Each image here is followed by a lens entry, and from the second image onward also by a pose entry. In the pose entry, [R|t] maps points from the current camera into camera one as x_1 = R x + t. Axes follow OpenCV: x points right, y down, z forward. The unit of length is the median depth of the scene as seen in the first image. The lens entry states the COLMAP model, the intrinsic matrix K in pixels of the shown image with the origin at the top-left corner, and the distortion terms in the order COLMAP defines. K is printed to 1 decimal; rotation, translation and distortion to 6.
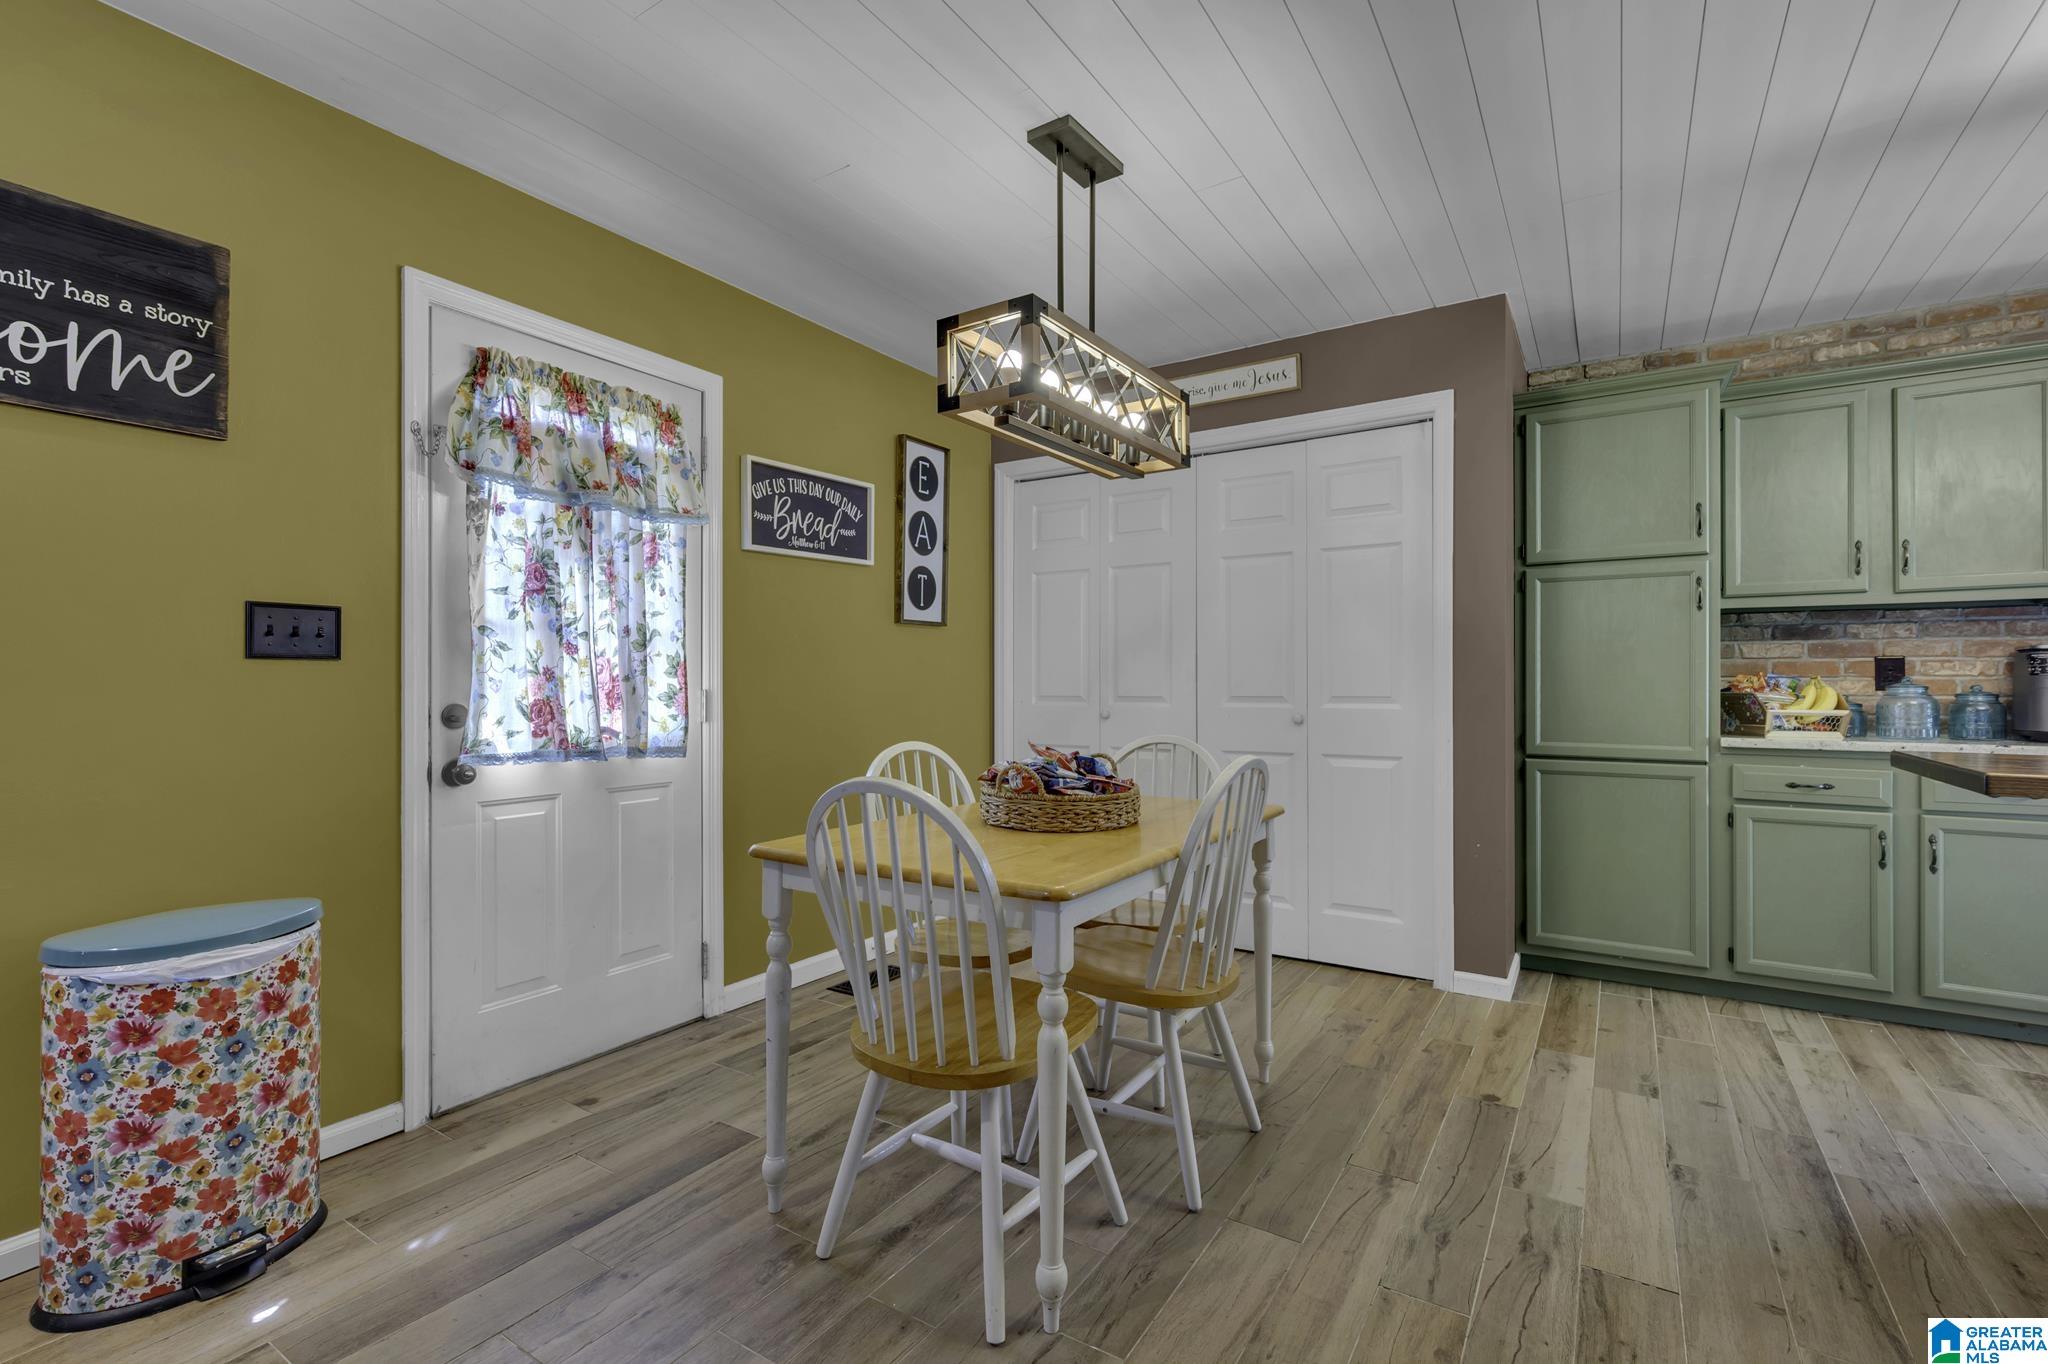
lens RADIAL K [[921.5, 0, 1029.6], [0, 921.5, 679.2], [0, 0, 1]] dist [0.003454, -0.000978]
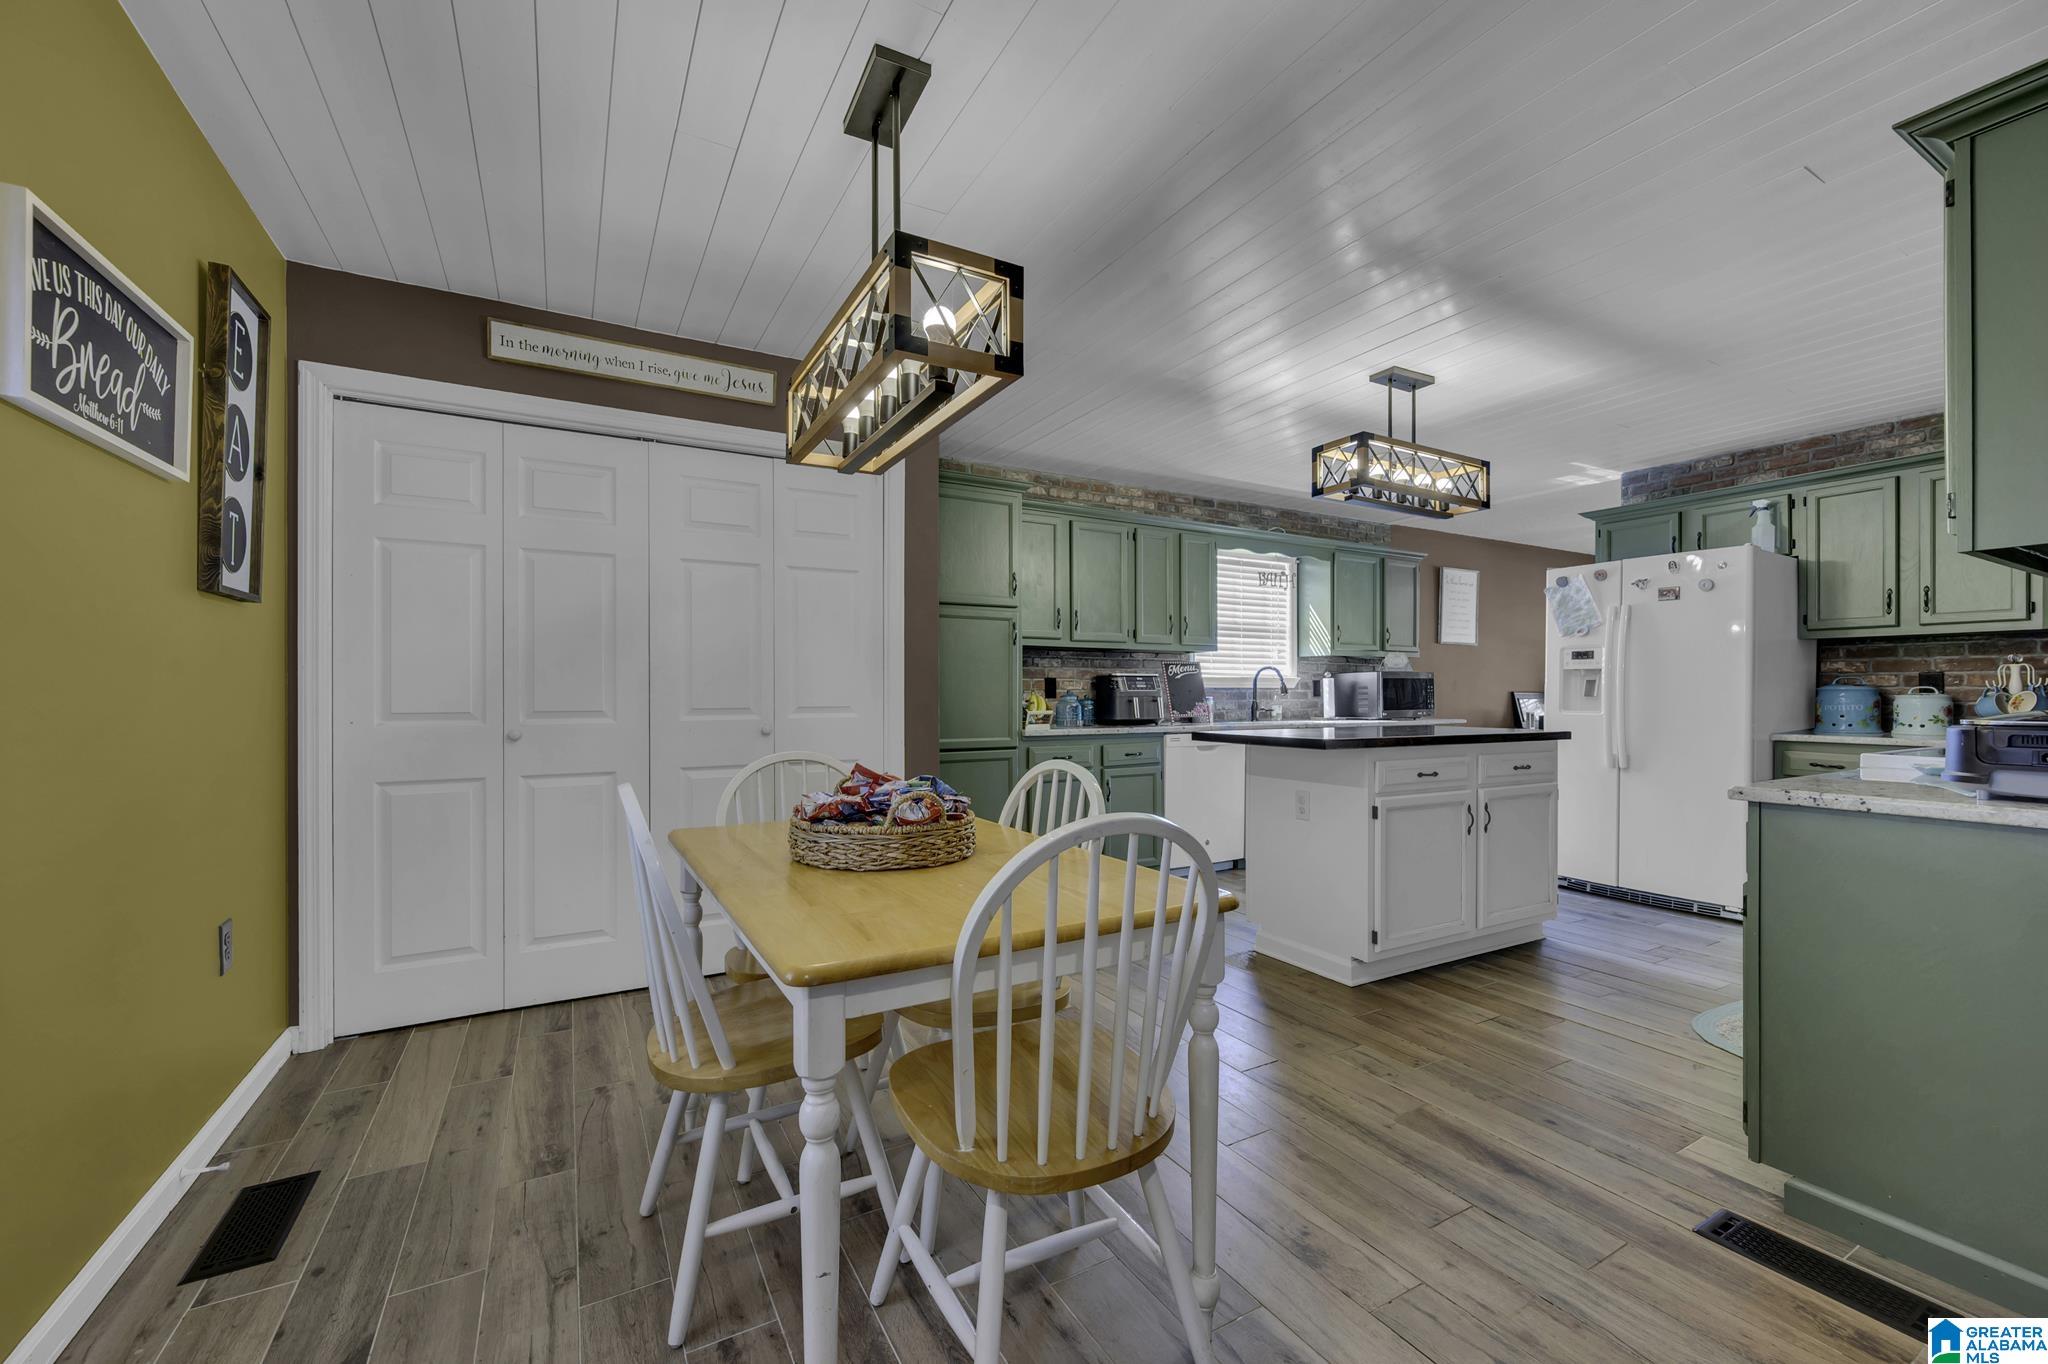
lens RADIAL K [[810.2, 0, 1026.4], [0, 810.2, 692.5], [0, 0, 1]] dist [0.001534, -0.000362]
pose [[0.466513, 0.000820, 0.884514, -0.423707], [-0.003299, 0.999994, 0.000812, 0.000588], [-0.884508, -0.003297, 0.466513, 0.378910]]
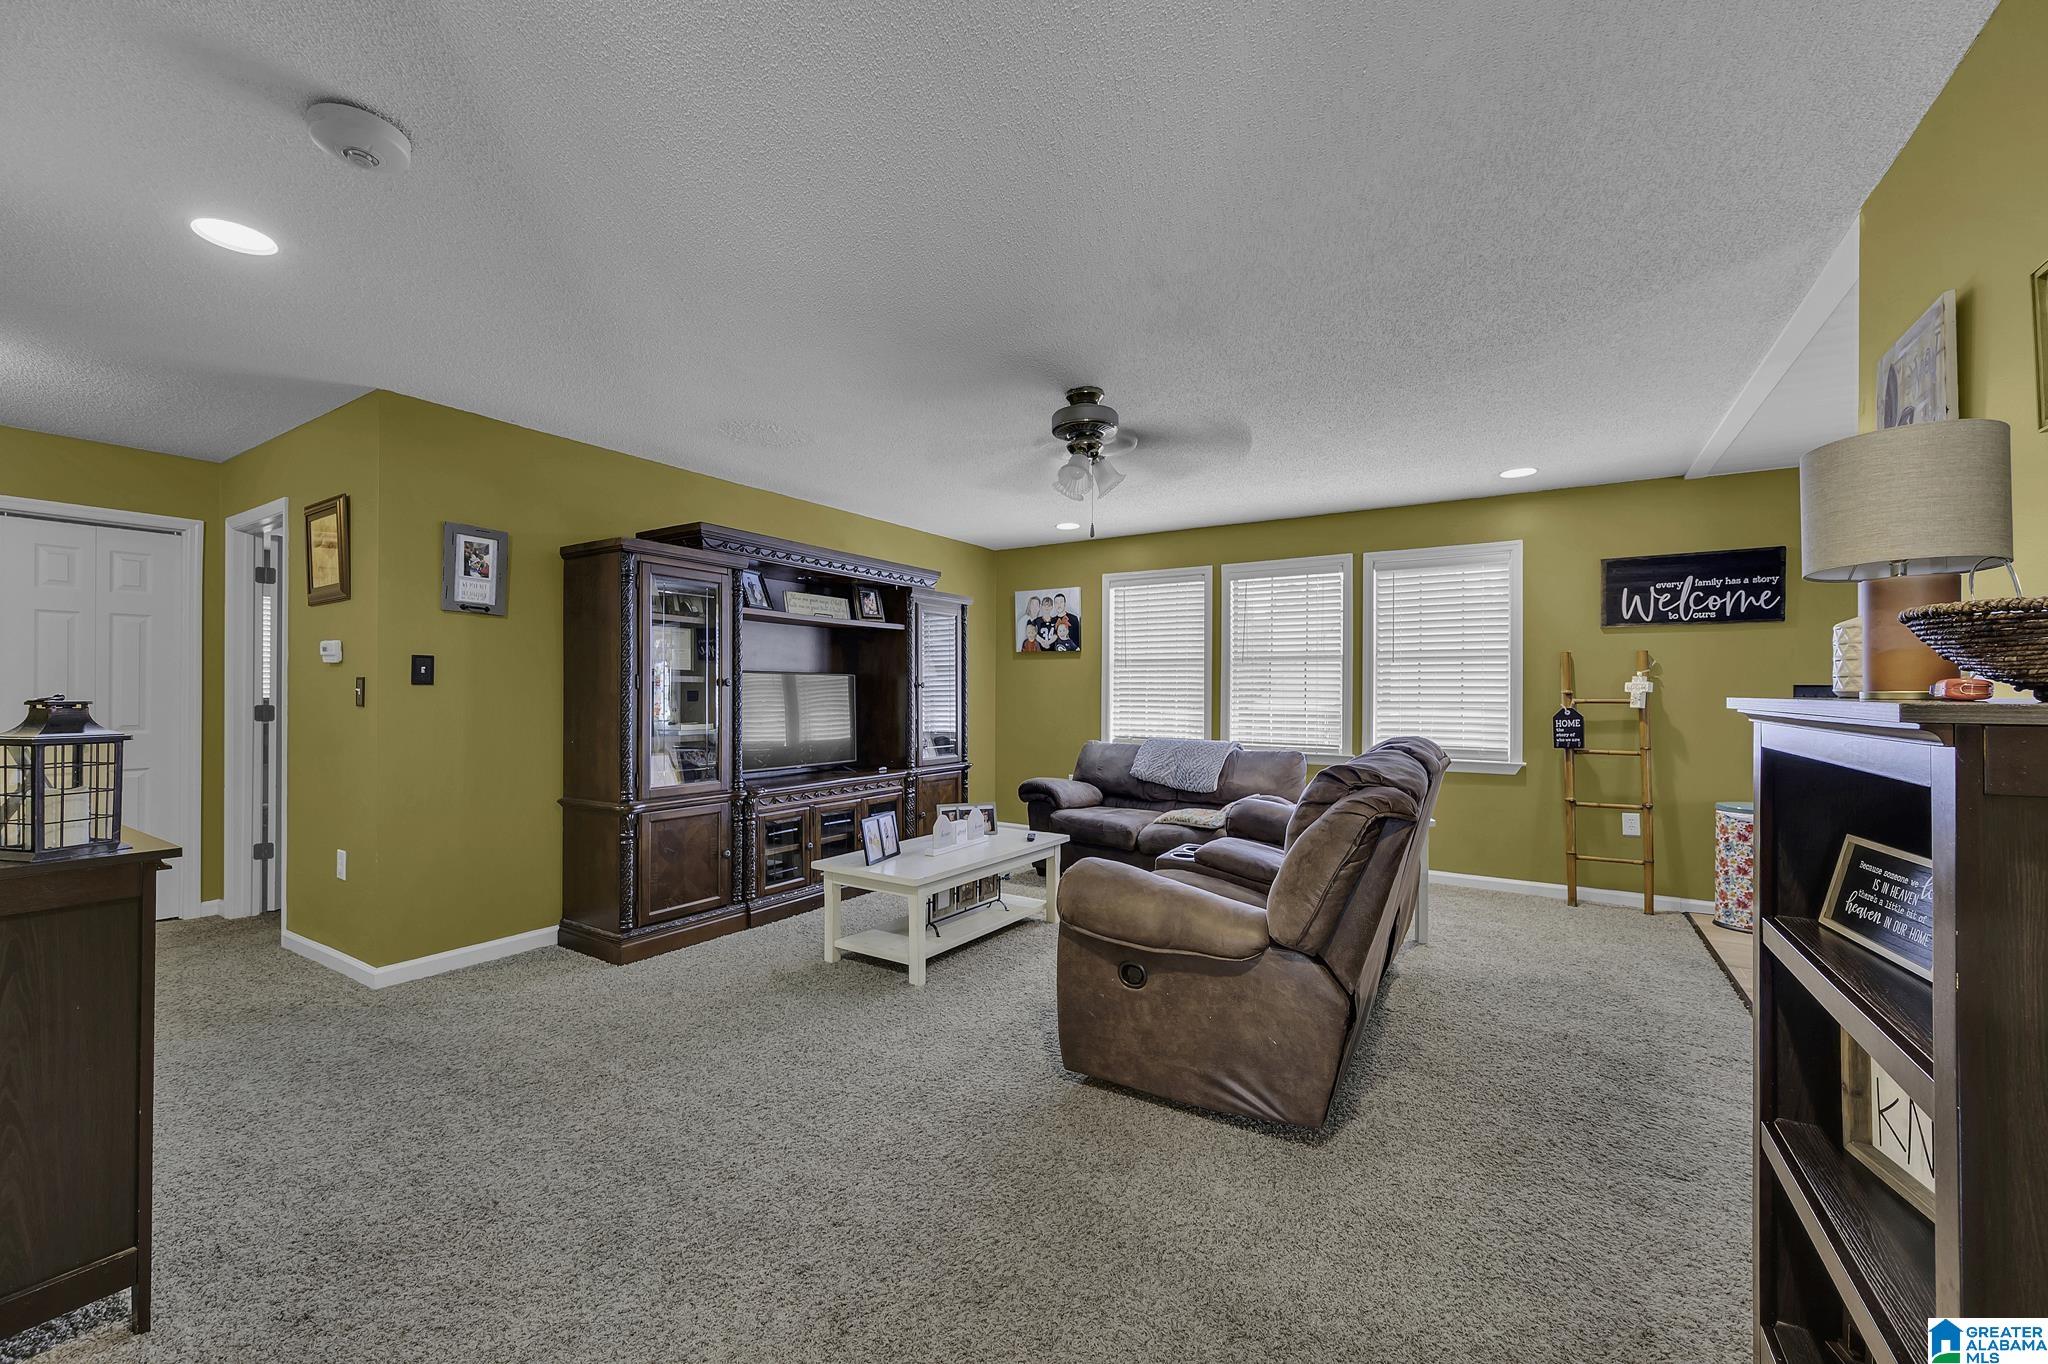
lens RADIAL K [[810.2, 0, 1022.7], [0, 810.2, 694.3], [0, 0, 1]] dist [0.001534, -0.000362]
pose [[0.005147, 0.008822, -0.999948, 0.831810], [0.002637, 0.999957, 0.008836, -0.053284], [0.999983, -0.002683, 0.005123, -0.680327]]
